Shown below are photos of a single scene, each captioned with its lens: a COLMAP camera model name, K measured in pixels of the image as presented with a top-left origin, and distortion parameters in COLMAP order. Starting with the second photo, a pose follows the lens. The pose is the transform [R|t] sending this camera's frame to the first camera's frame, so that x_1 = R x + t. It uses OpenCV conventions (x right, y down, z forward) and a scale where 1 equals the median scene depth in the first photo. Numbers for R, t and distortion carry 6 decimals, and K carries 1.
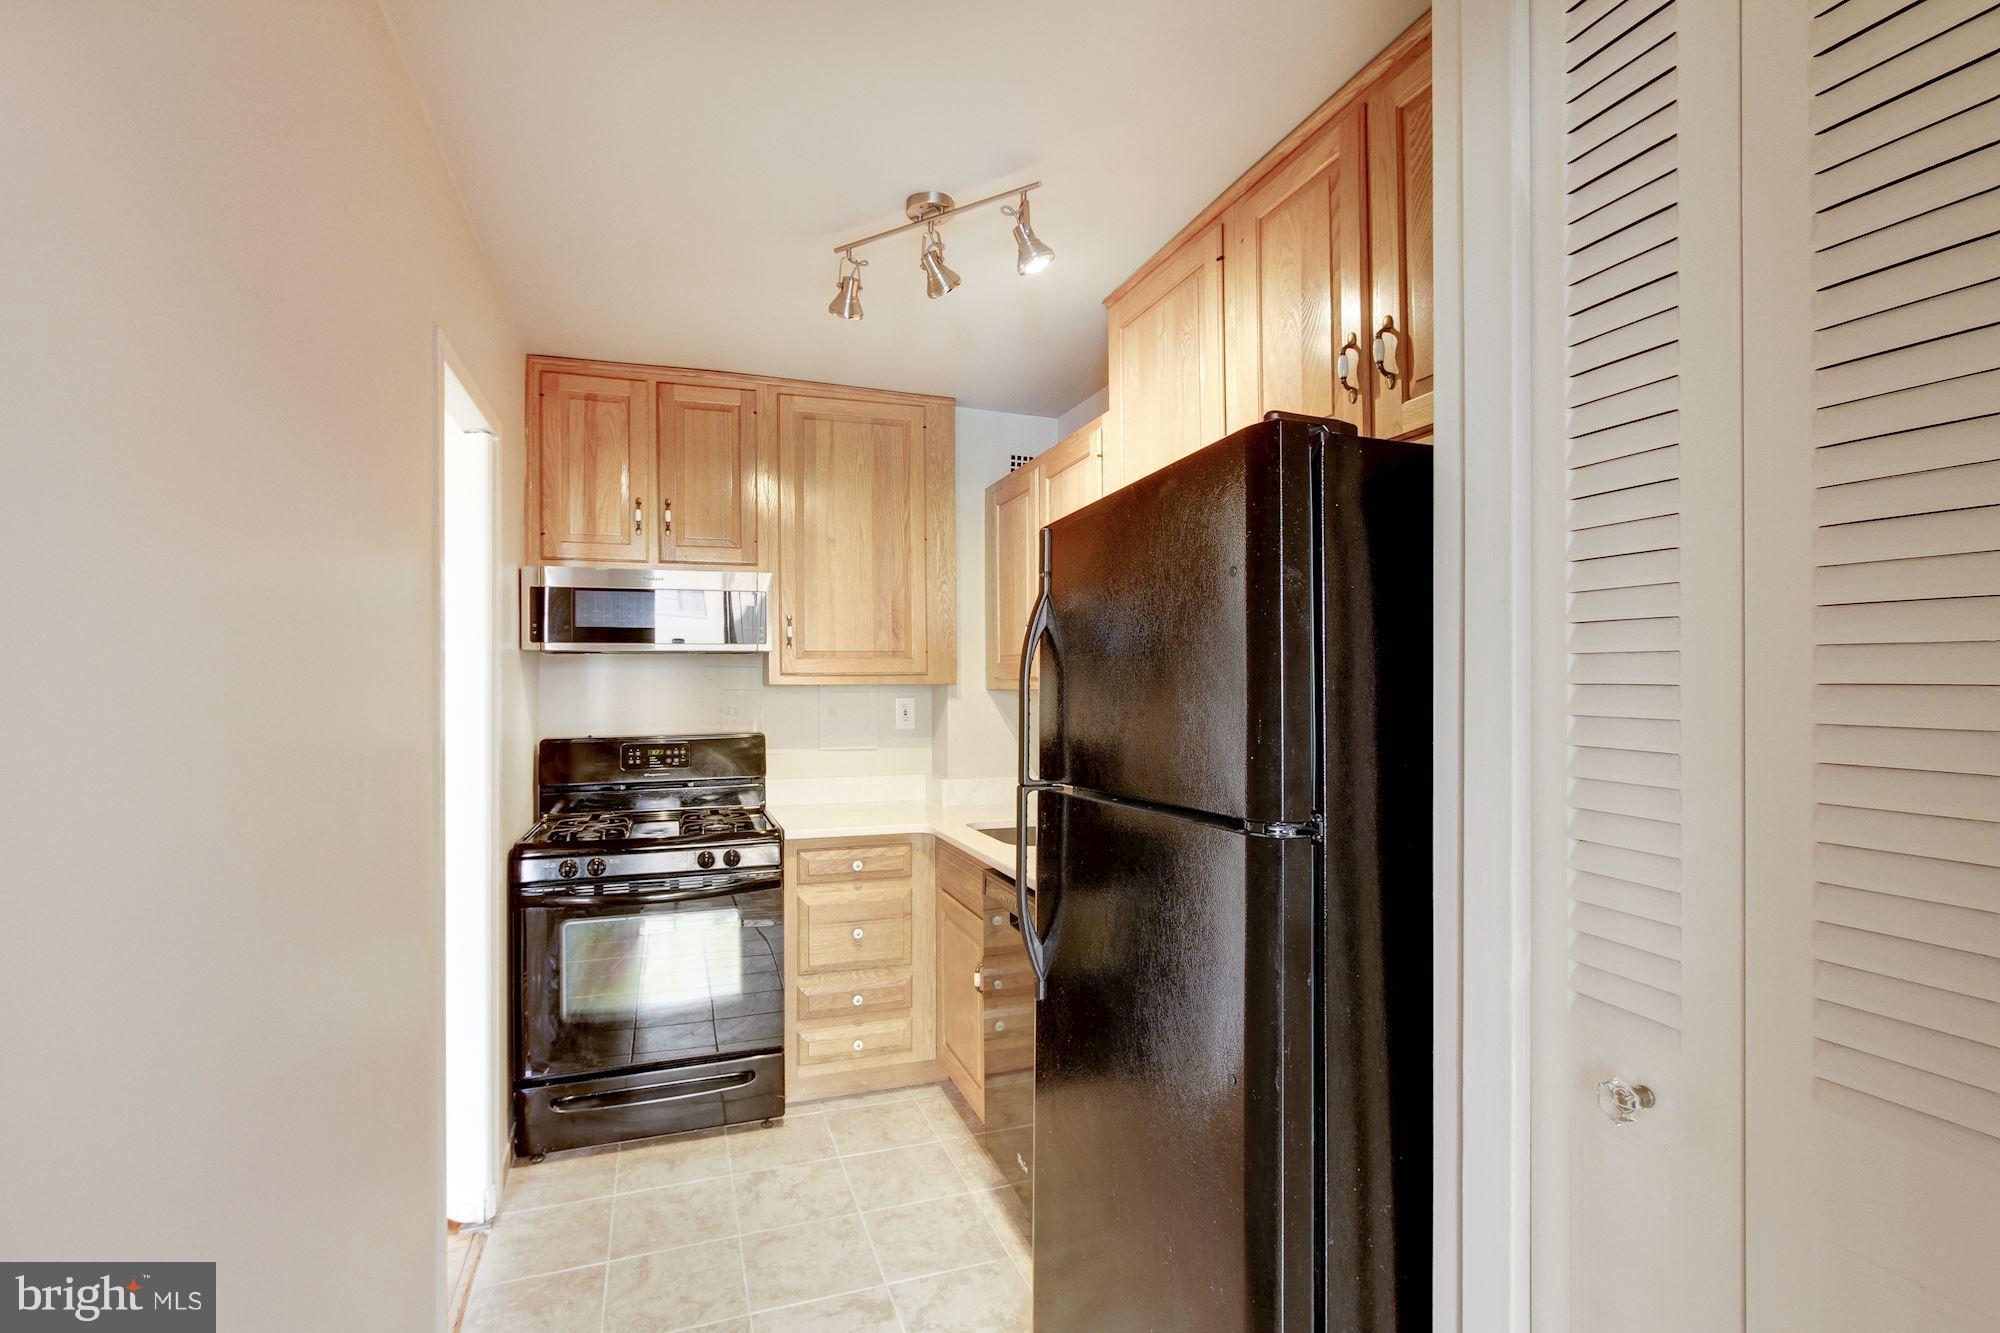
lens RADIAL K [[931.5, 0, 991.3], [0, 931.5, 682.6], [0, 0, 1]] dist [0.000432, 0.000705]
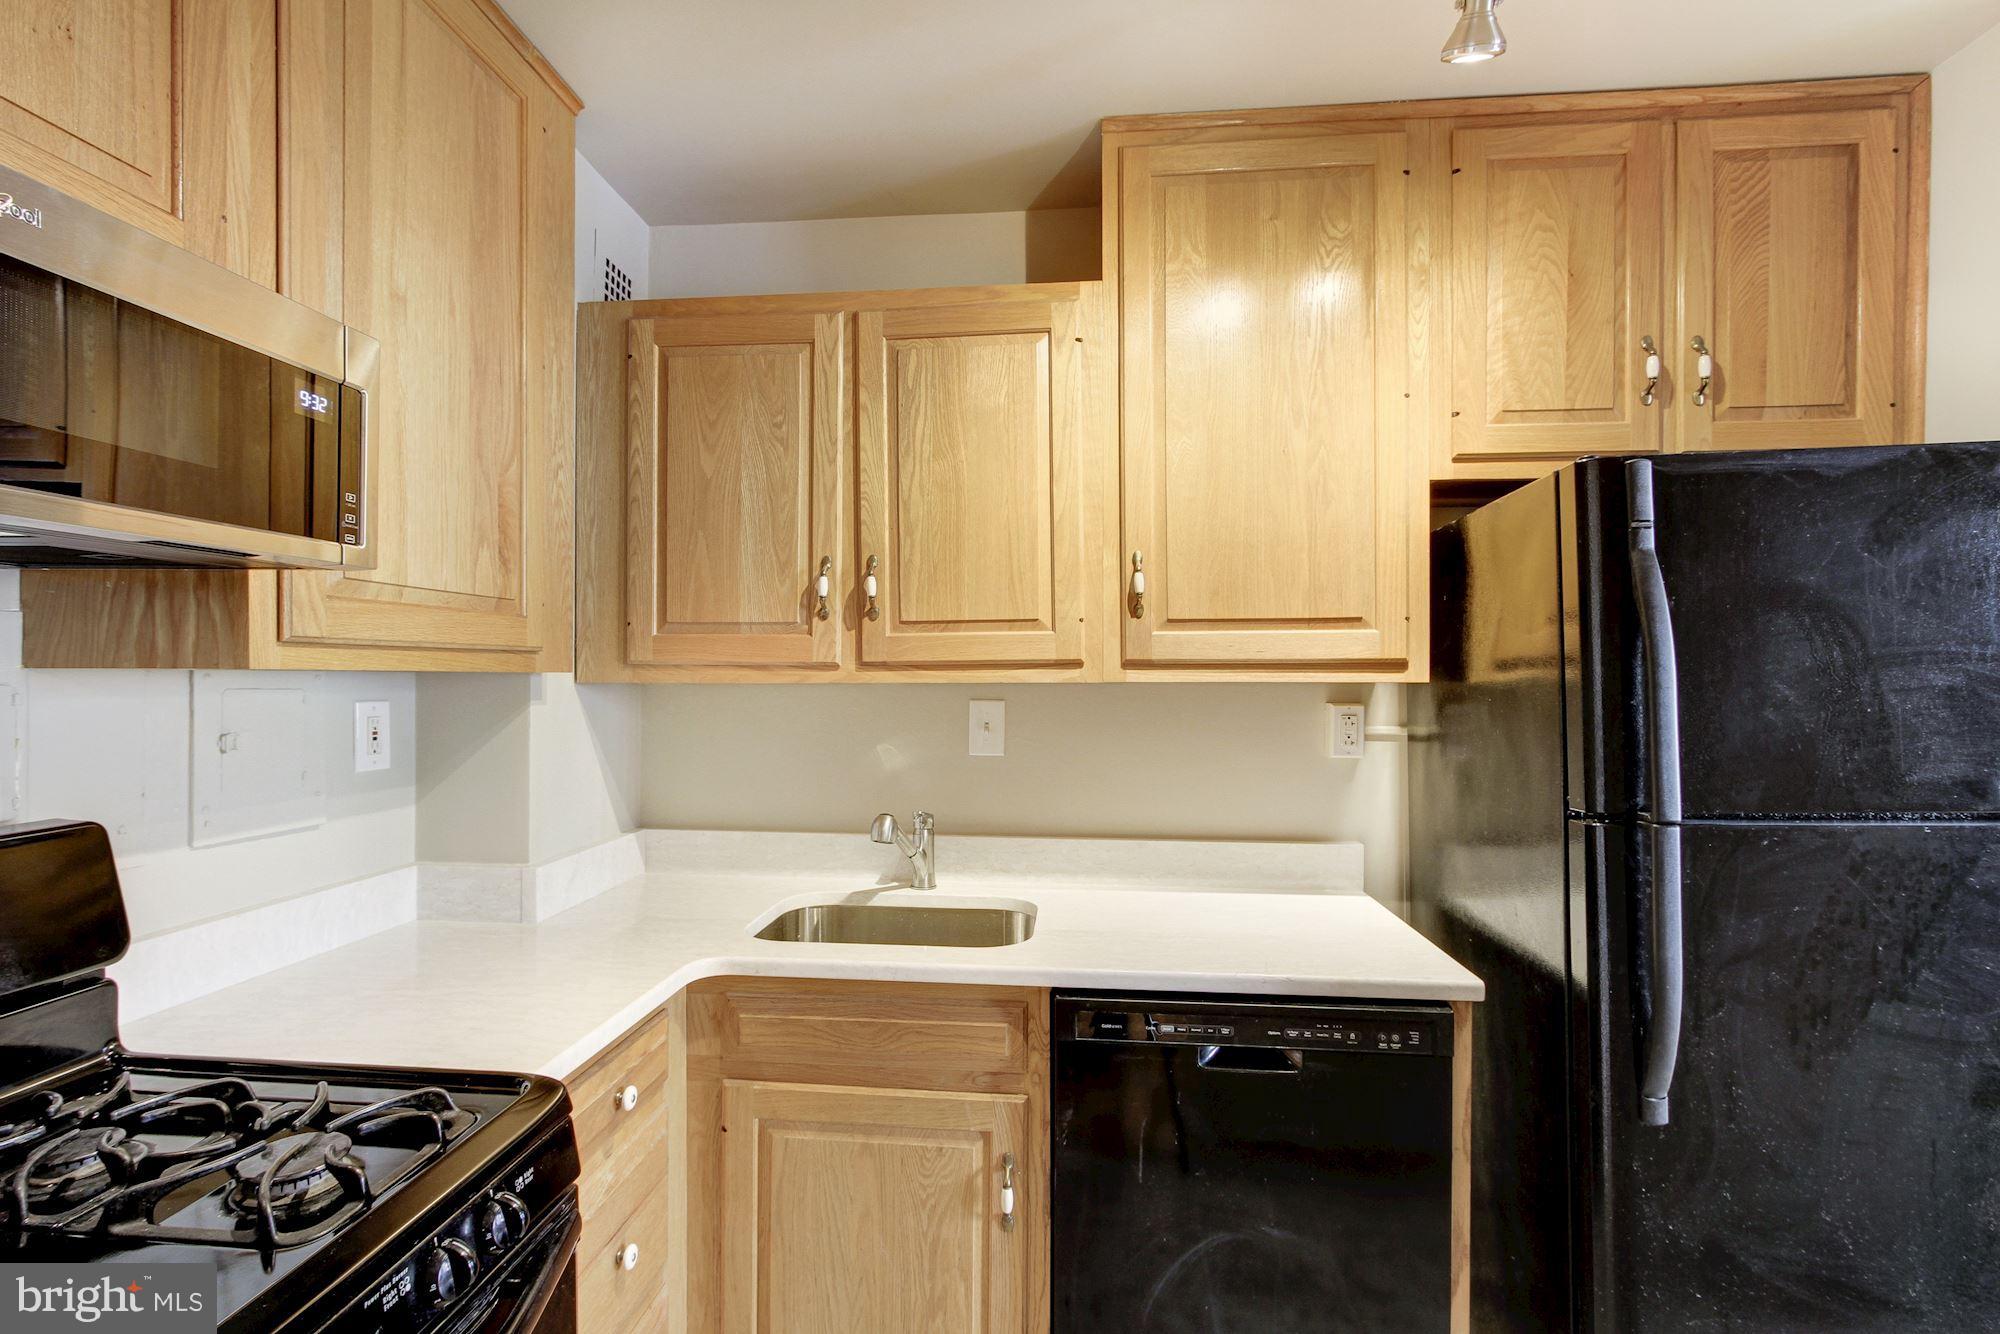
lens RADIAL K [[956.1, 0, 997.0], [0, 956.1, 684.8], [0, 0, 1]] dist [-0.008396, 0.001690]
pose [[0.421485, 0.000561, 0.906835, -0.572363], [-0.010005, 0.999942, 0.004032, 0.005325], [-0.906780, -0.010772, 0.421466, 0.806447]]
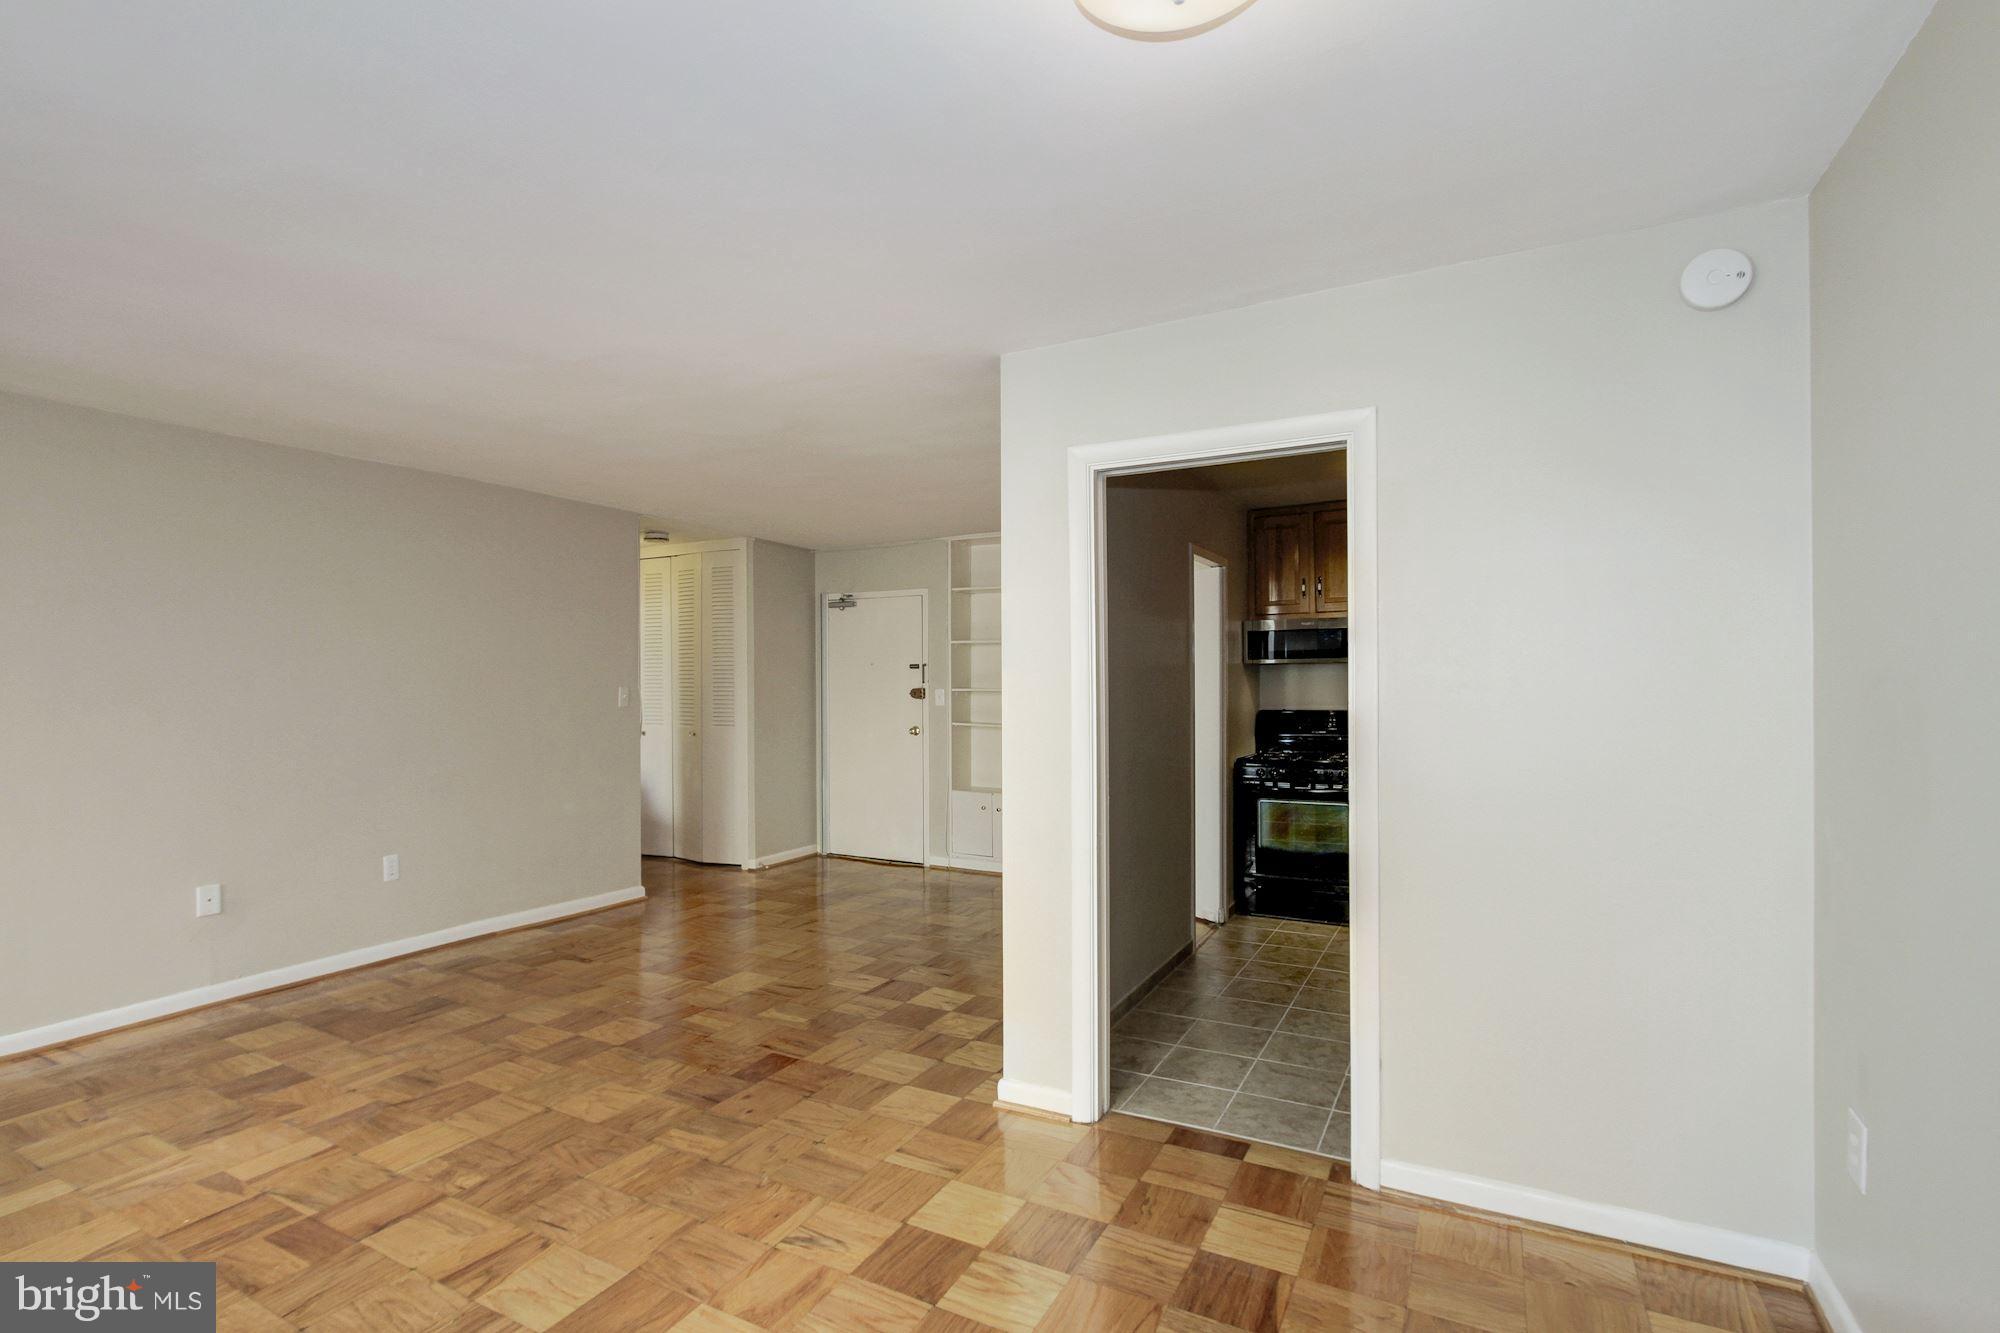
lens RADIAL K [[931.6, 0, 1002.0], [0, 931.6, 683.6], [0, 0, 1]] dist [-0.002696, -0.000383]
pose [[0.673366, 0.000055, -0.739310, 0.648076], [0.007427, 0.999949, 0.006839, -0.010342], [0.739272, -0.010096, 0.673331, -0.755314]]
